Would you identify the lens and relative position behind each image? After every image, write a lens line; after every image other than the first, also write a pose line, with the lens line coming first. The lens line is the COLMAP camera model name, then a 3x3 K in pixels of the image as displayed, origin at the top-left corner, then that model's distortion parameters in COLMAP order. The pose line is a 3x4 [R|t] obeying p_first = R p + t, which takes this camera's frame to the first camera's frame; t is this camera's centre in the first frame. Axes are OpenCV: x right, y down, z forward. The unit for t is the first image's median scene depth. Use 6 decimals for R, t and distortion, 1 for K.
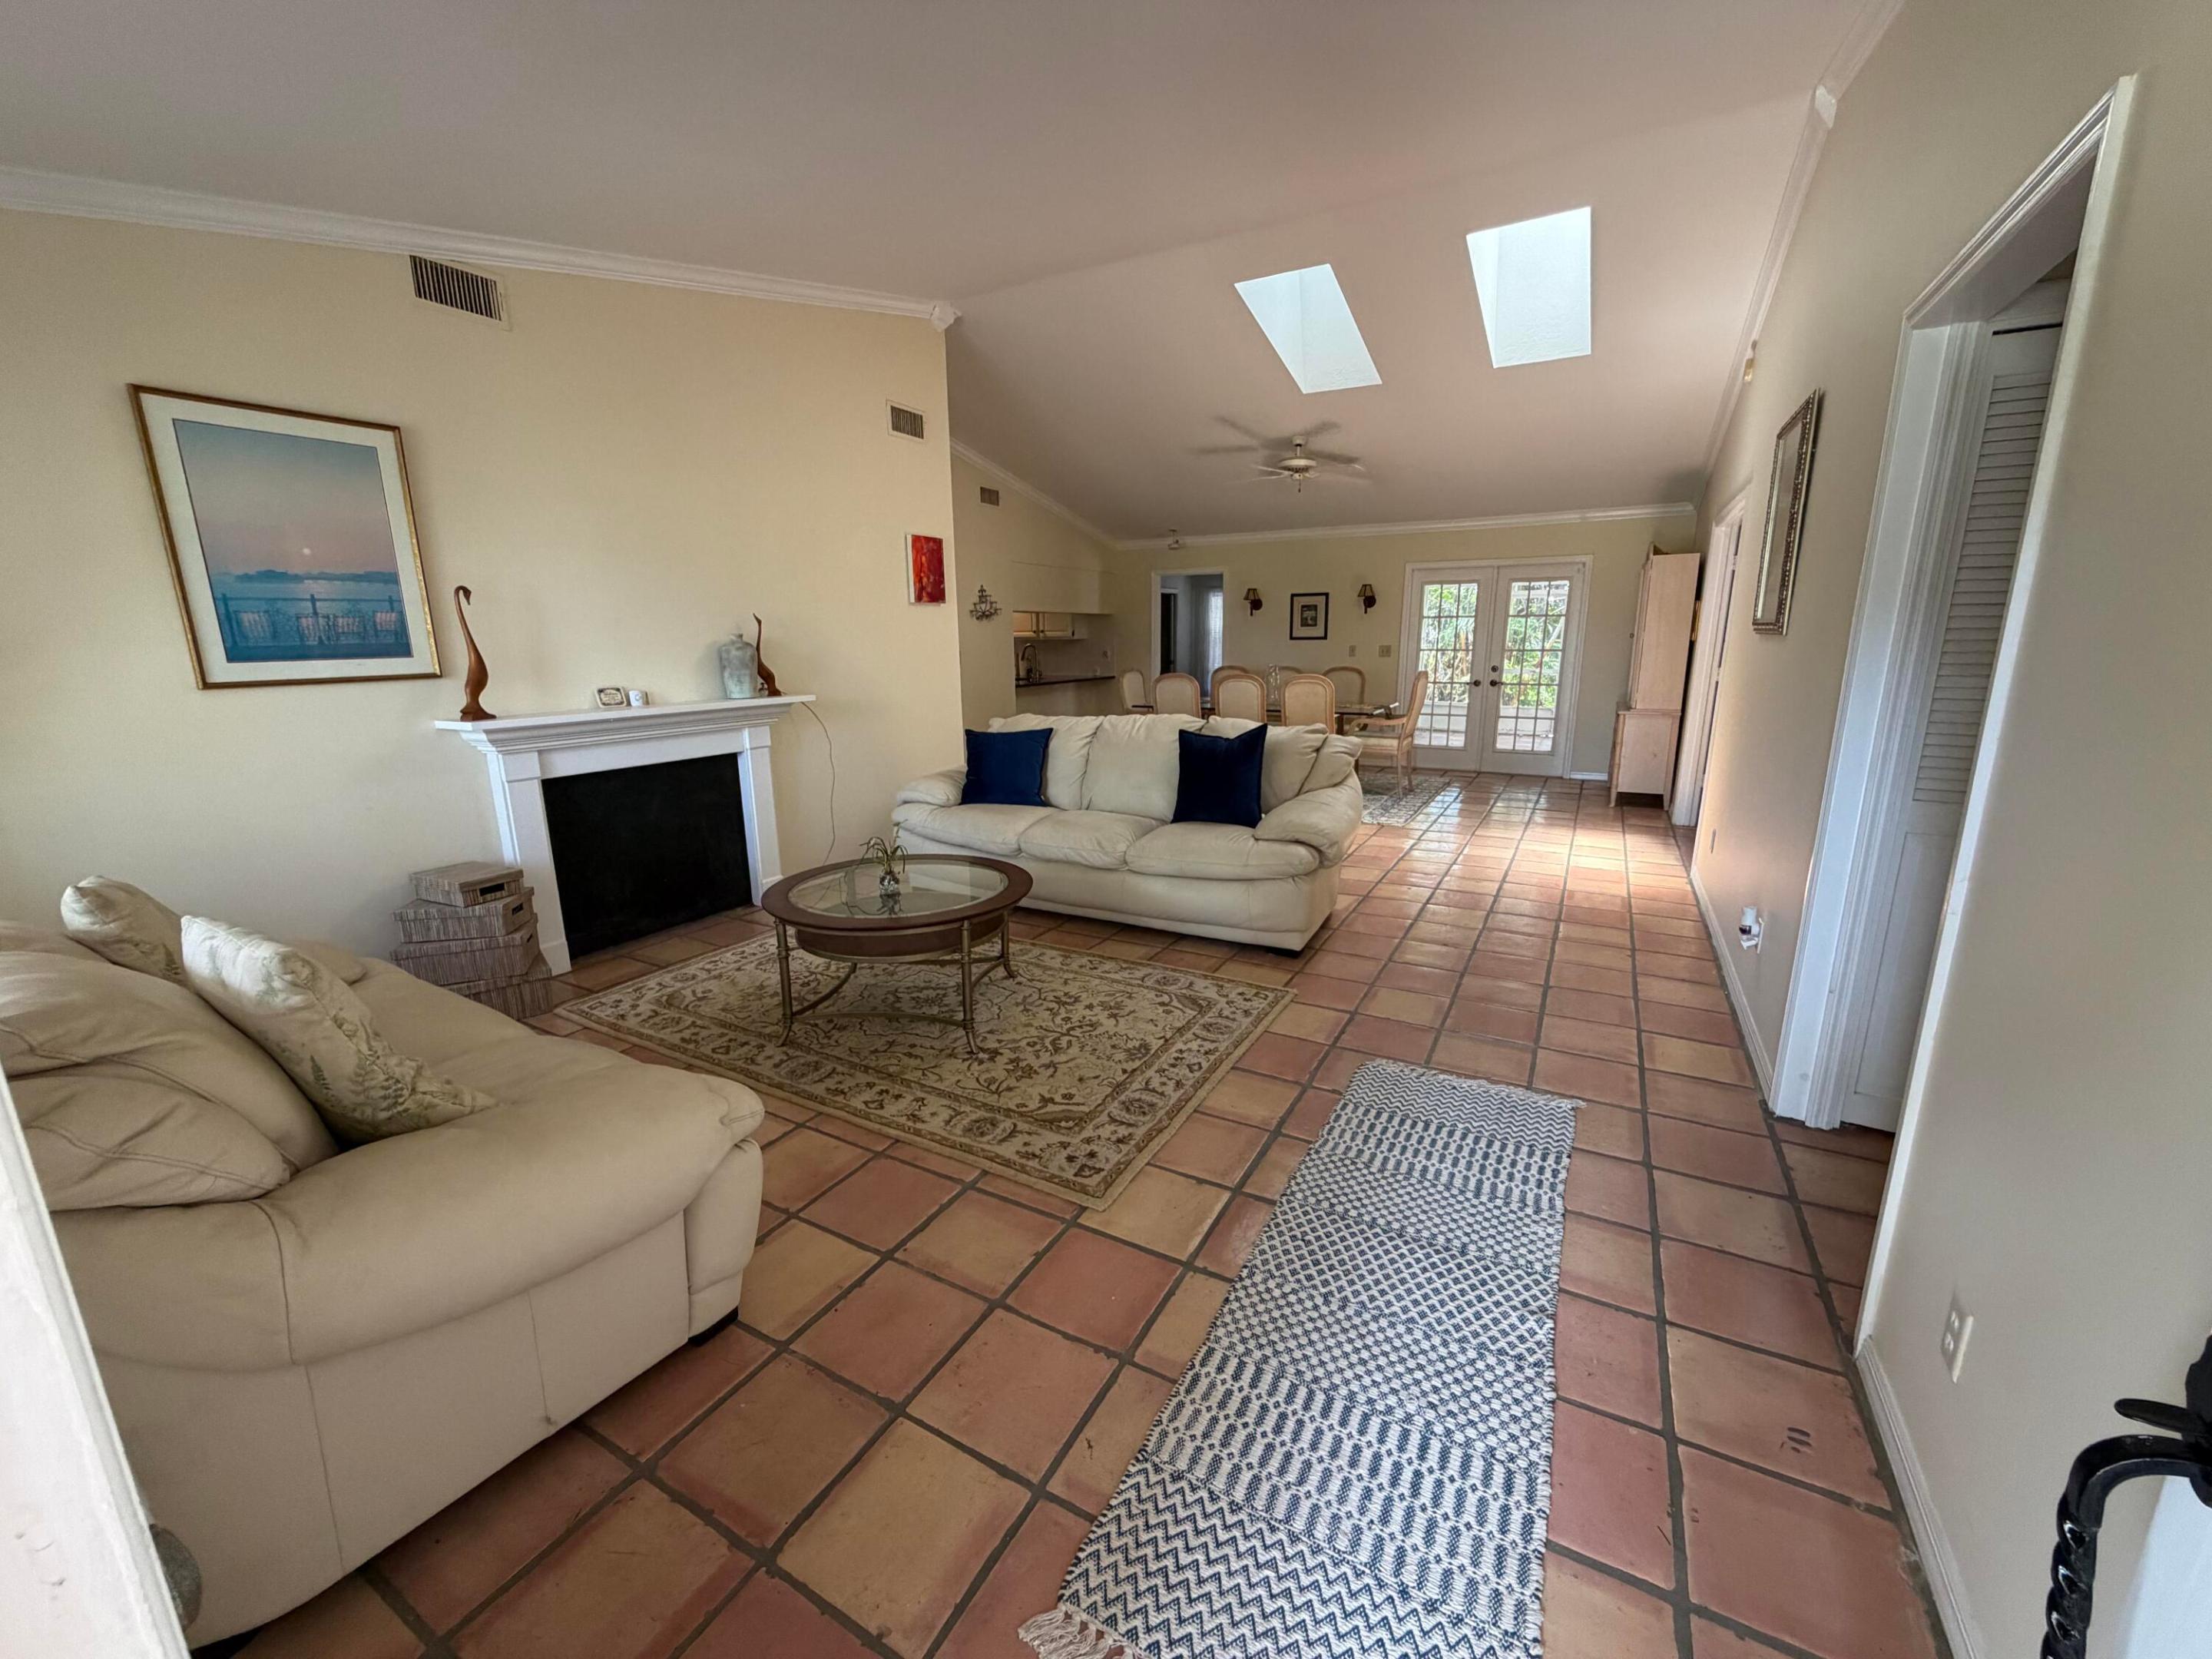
lens RADIAL K [[878.9, 0, 1096.6], [0, 878.9, 830.4], [0, 0, 1]] dist [-0.001129, -0.000193]
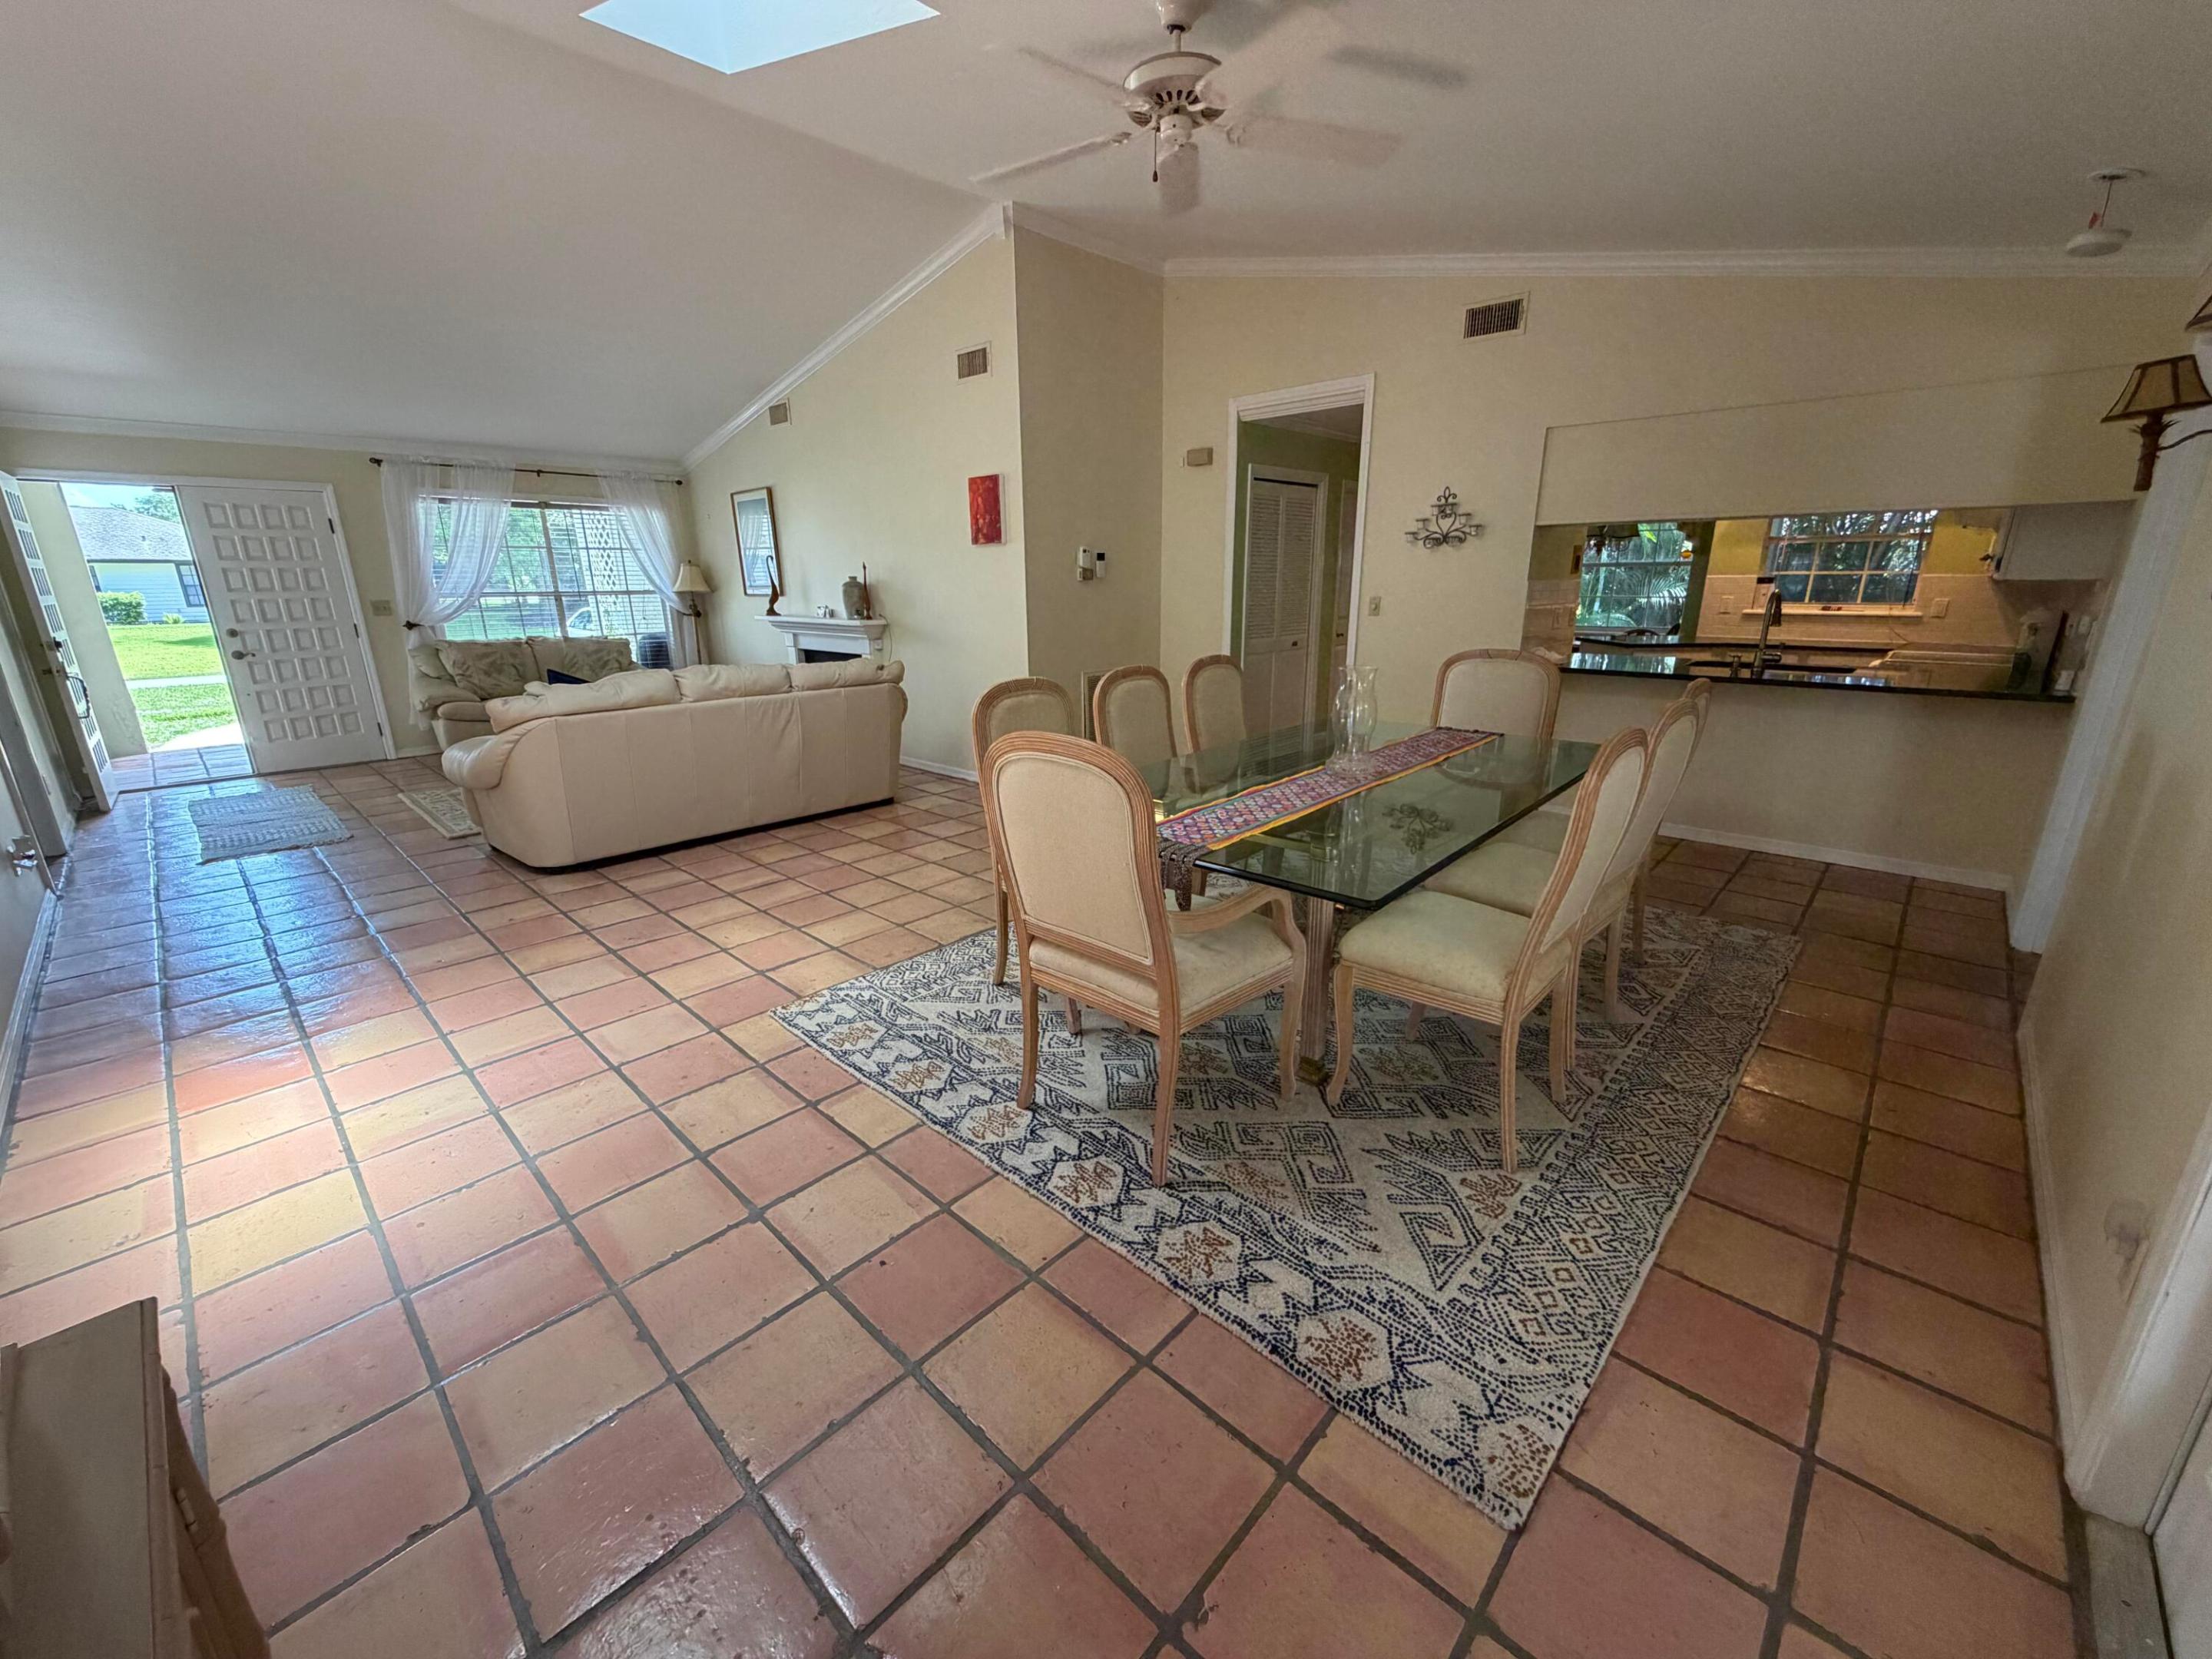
lens RADIAL K [[878.9, 0, 1096.6], [0, 878.9, 830.4], [0, 0, 1]] dist [-0.001129, -0.000193]
pose [[-0.237311, 0.281656, -0.929706, 0.813133], [-0.199783, 0.922437, 0.330449, -0.318897], [0.950668, 0.264159, -0.162634, 1.390734]]
